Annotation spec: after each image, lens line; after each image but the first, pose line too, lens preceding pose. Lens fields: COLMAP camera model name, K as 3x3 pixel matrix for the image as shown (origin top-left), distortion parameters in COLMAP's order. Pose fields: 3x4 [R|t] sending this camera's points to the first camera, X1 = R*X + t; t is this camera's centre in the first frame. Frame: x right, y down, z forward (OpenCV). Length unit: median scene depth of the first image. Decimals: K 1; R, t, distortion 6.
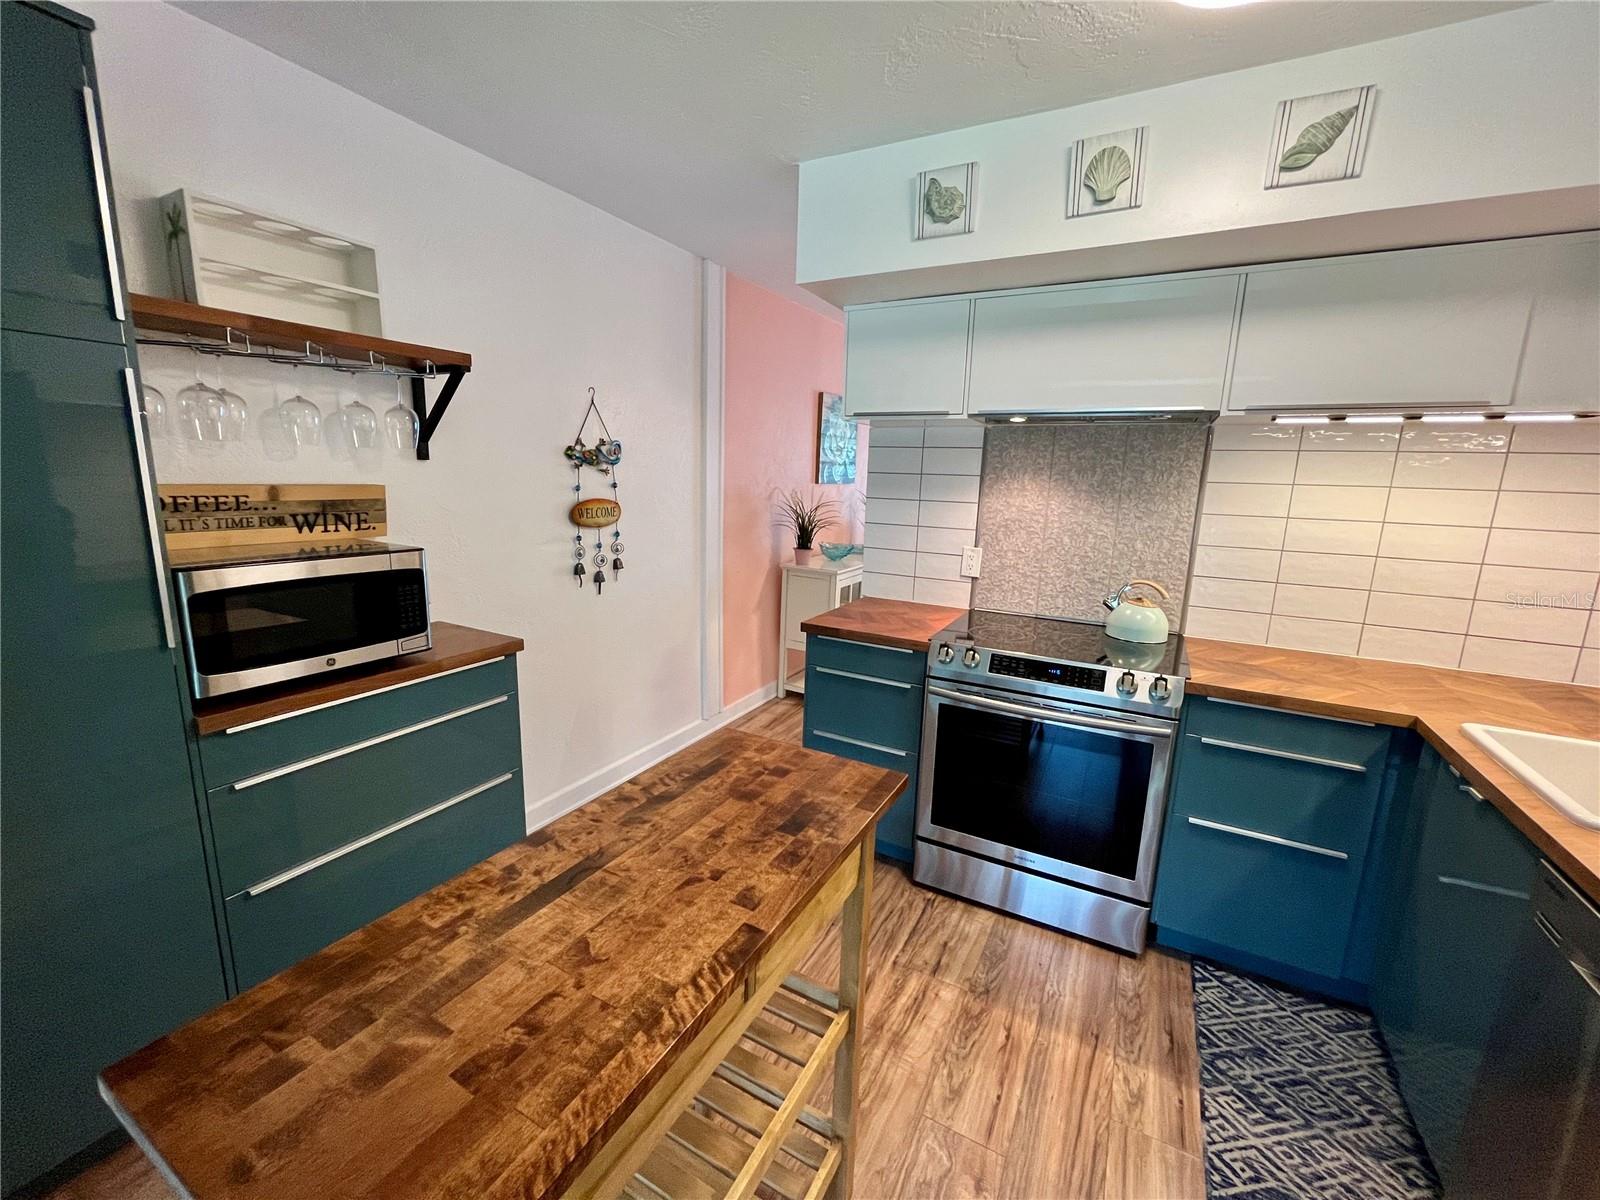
lens RADIAL K [[648.6, 0, 797.1], [0, 648.6, 597.3], [0, 0, 1]] dist [-0.001606, -0.000400]
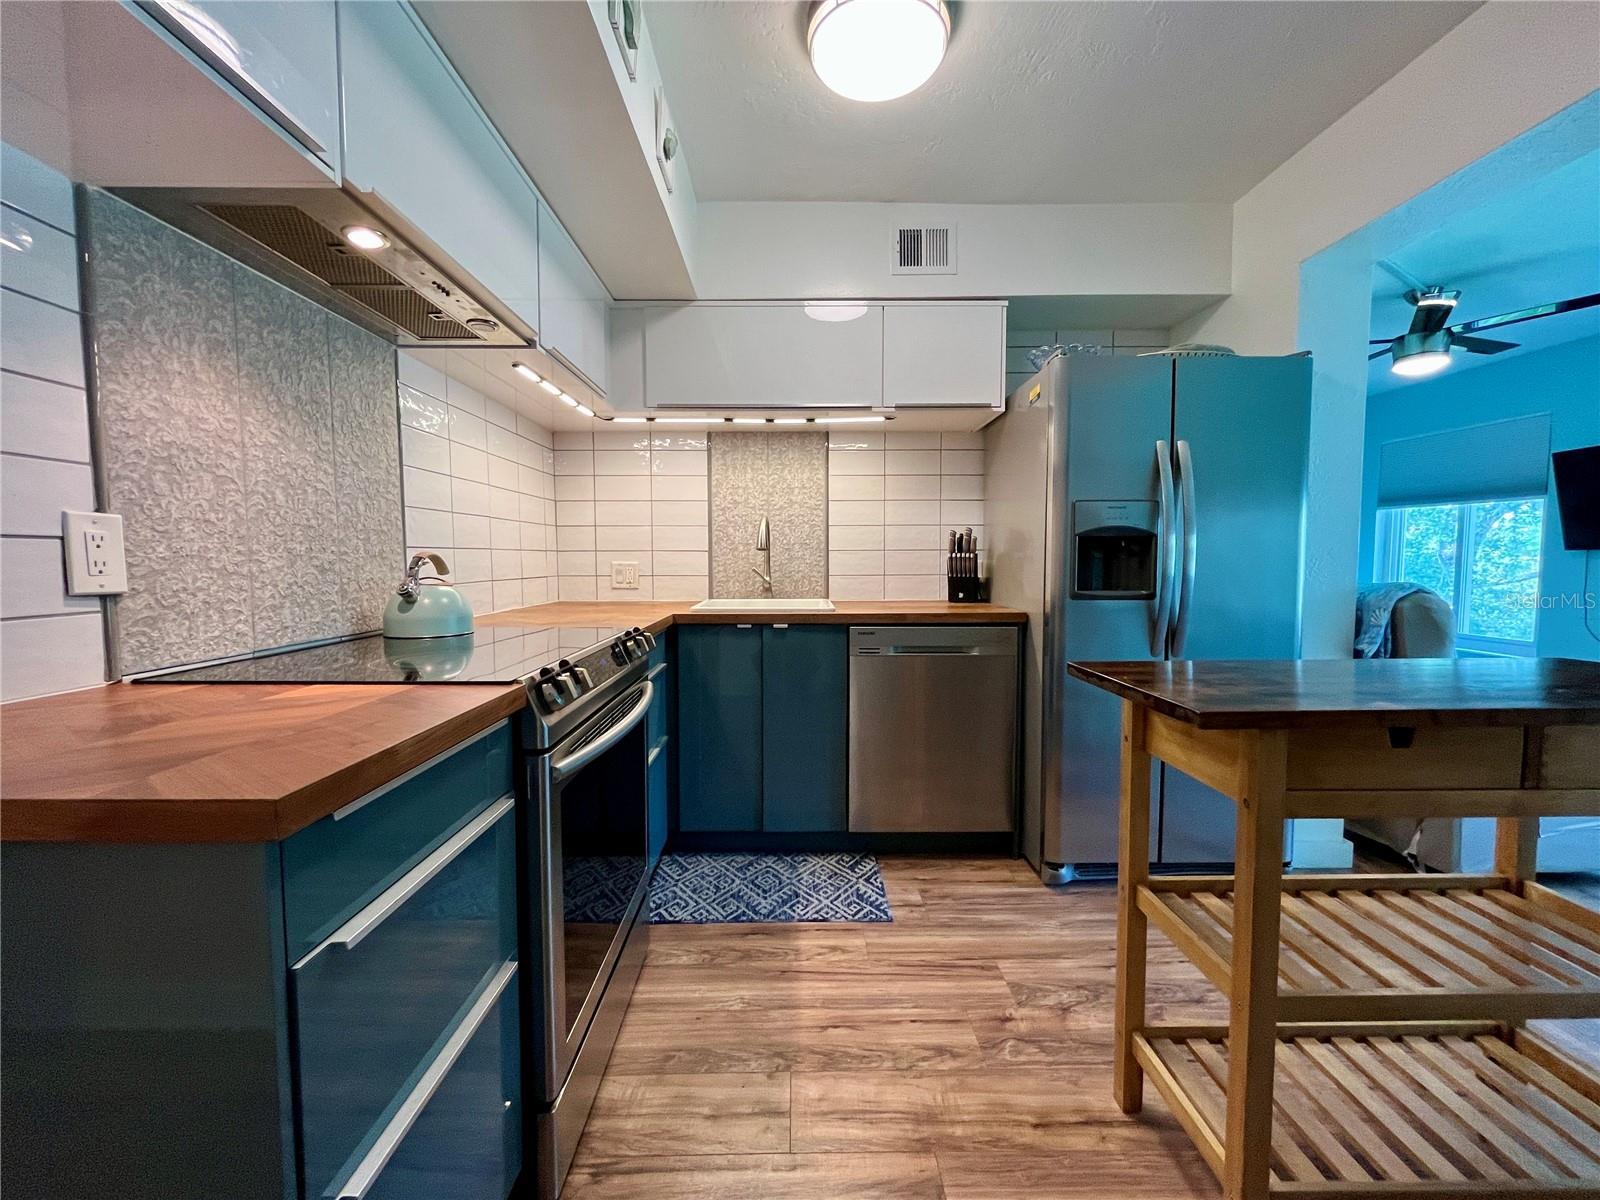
lens RADIAL K [[648.6, 0, 797.1], [0, 648.6, 597.3], [0, 0, 1]] dist [-0.001606, -0.000400]
pose [[-0.484406, -0.081709, 0.871019, -0.304225], [0.152787, 0.972426, 0.176193, -0.044769], [-0.861398, 0.218429, -0.458565, 1.080286]]
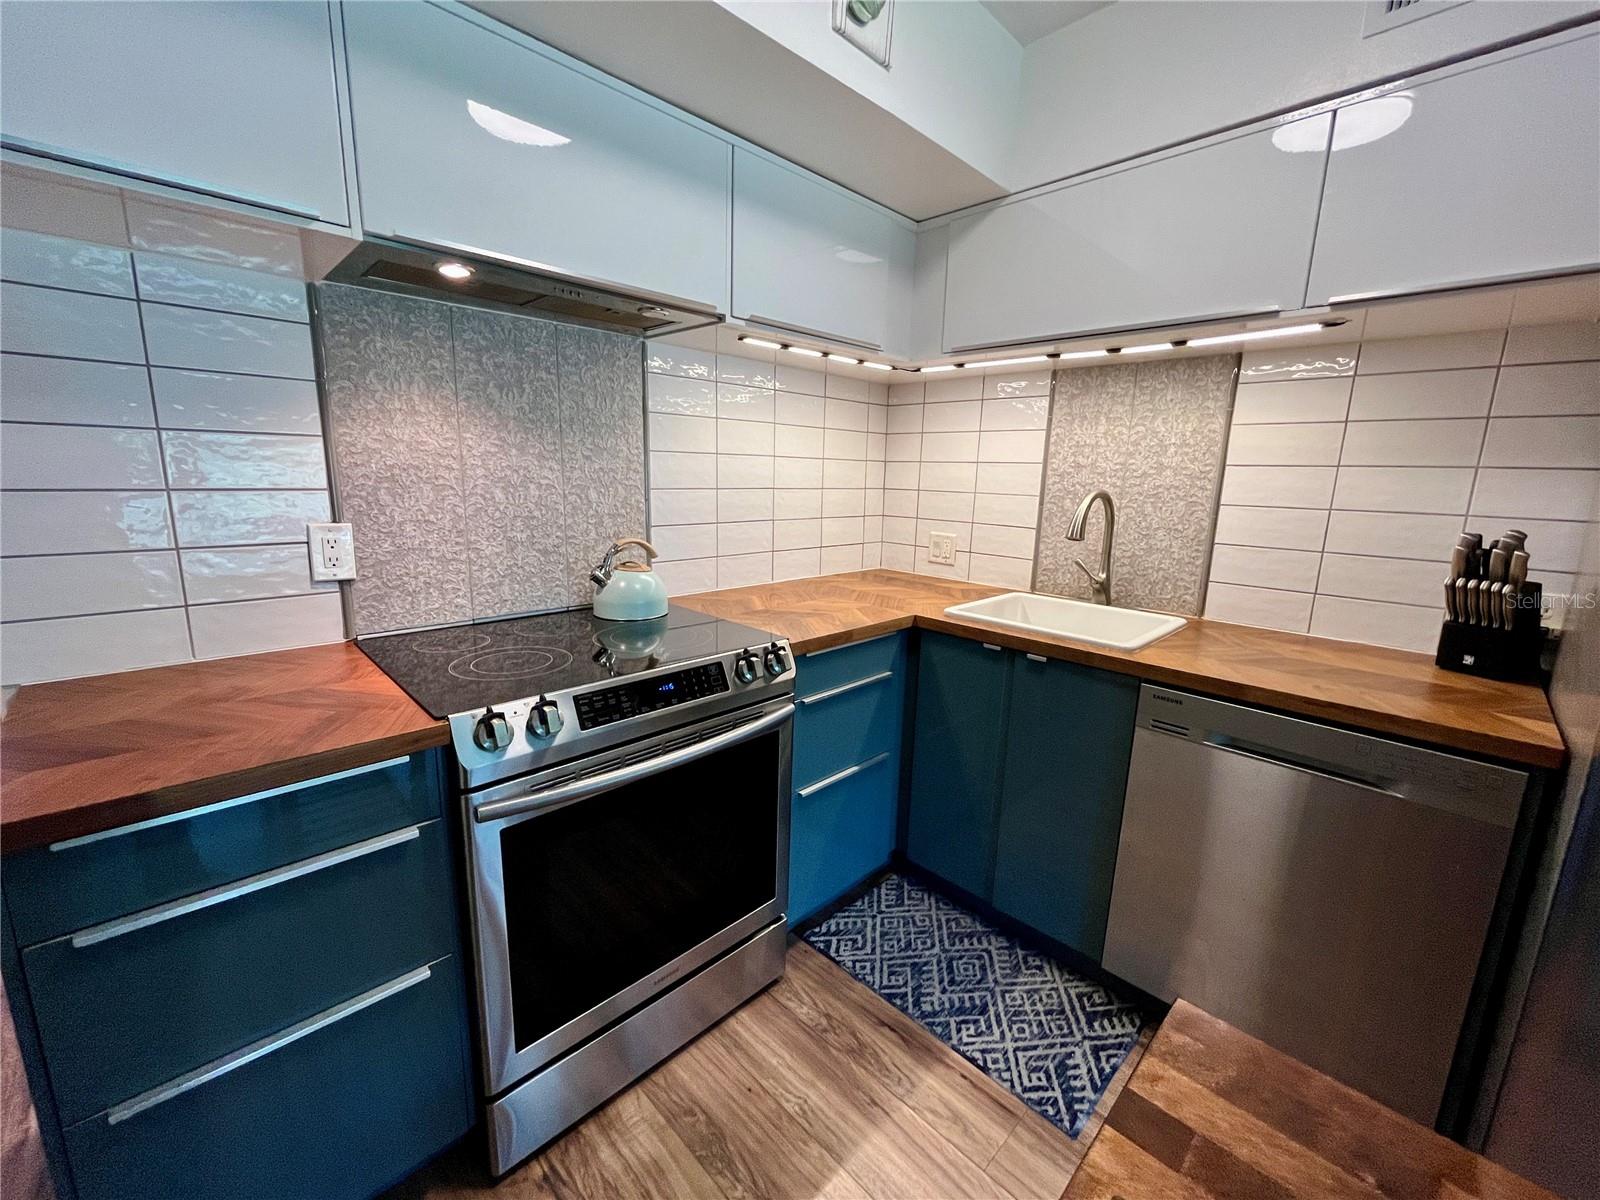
lens RADIAL K [[648.6, 0, 797.1], [0, 648.6, 597.3], [0, 0, 1]] dist [-0.001606, -0.000400]
pose [[0.292114, -0.205825, 0.933973, -0.146021], [0.163871, 0.972897, 0.163150, -0.055547], [-0.942240, 0.105392, 0.317926, 0.634375]]
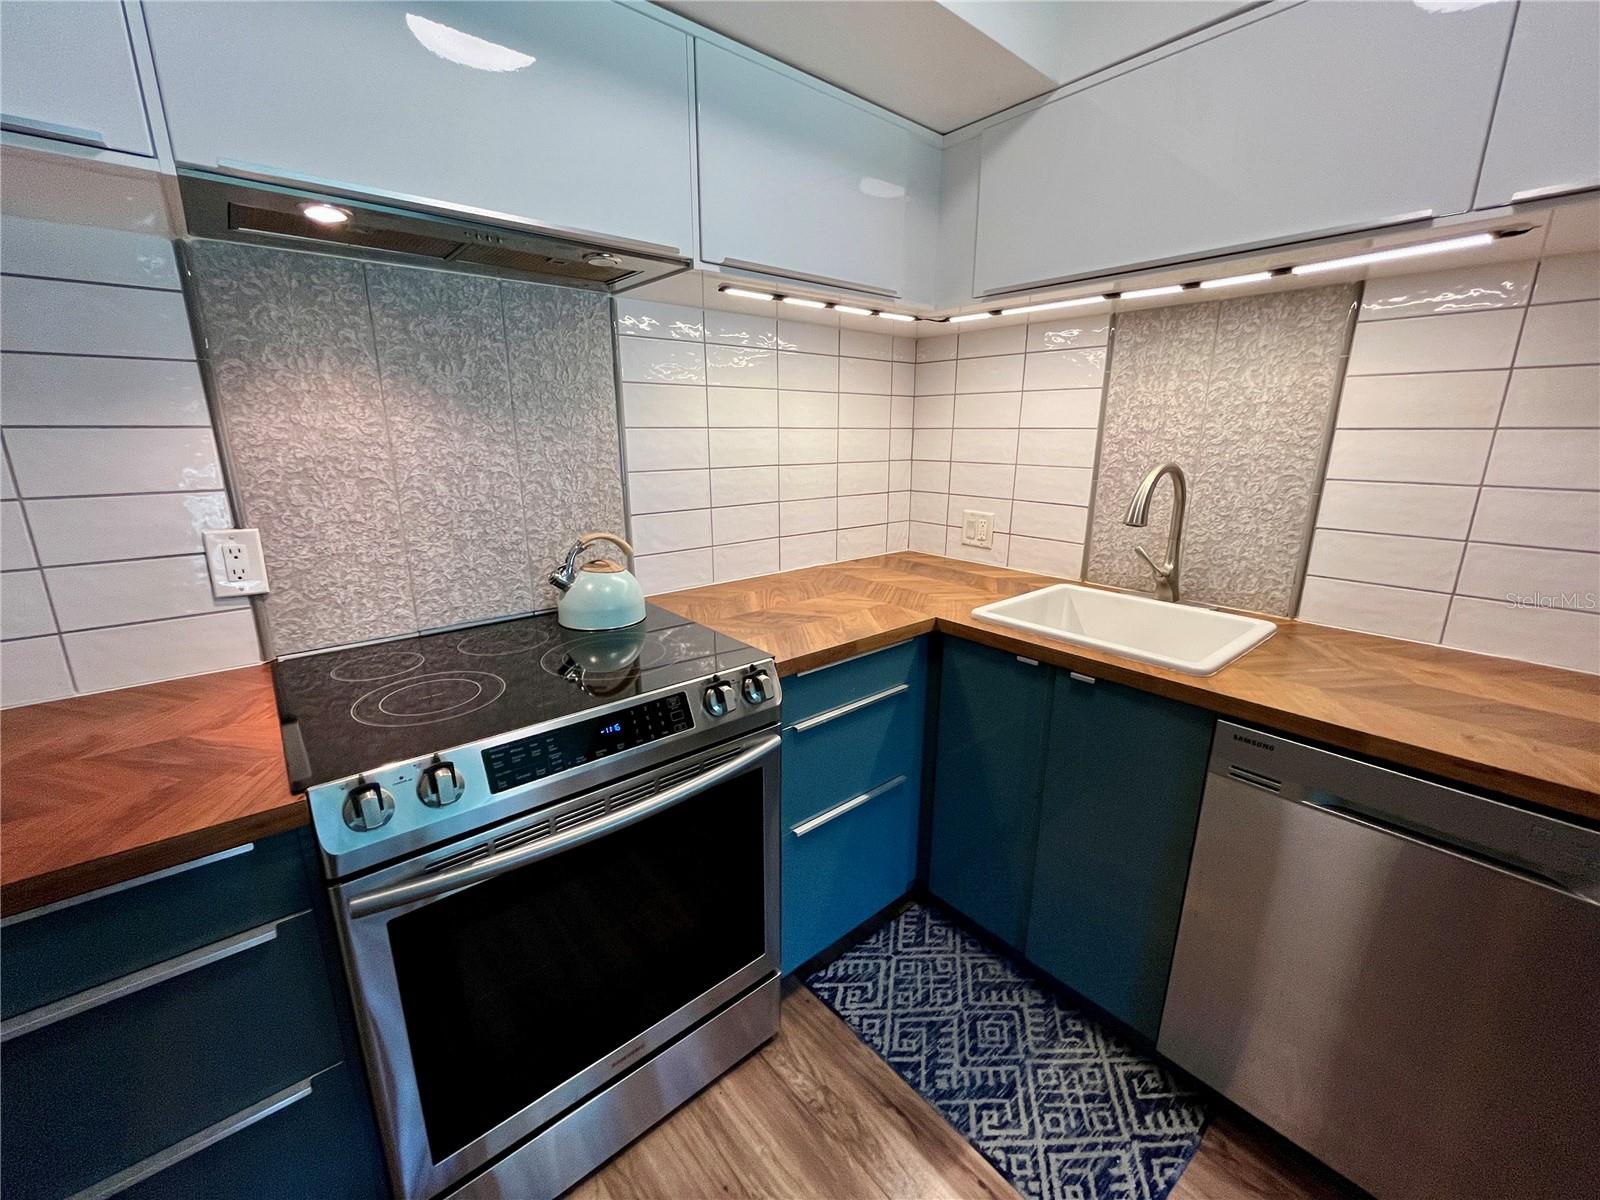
lens RADIAL K [[648.6, 0, 797.1], [0, 648.6, 597.3], [0, 0, 1]] dist [-0.001606, -0.000400]
pose [[0.361653, -0.262443, 0.894612, 0.005774], [0.185232, 0.960659, 0.206937, -0.067871], [-0.913726, 0.090871, 0.396039, 0.615145]]
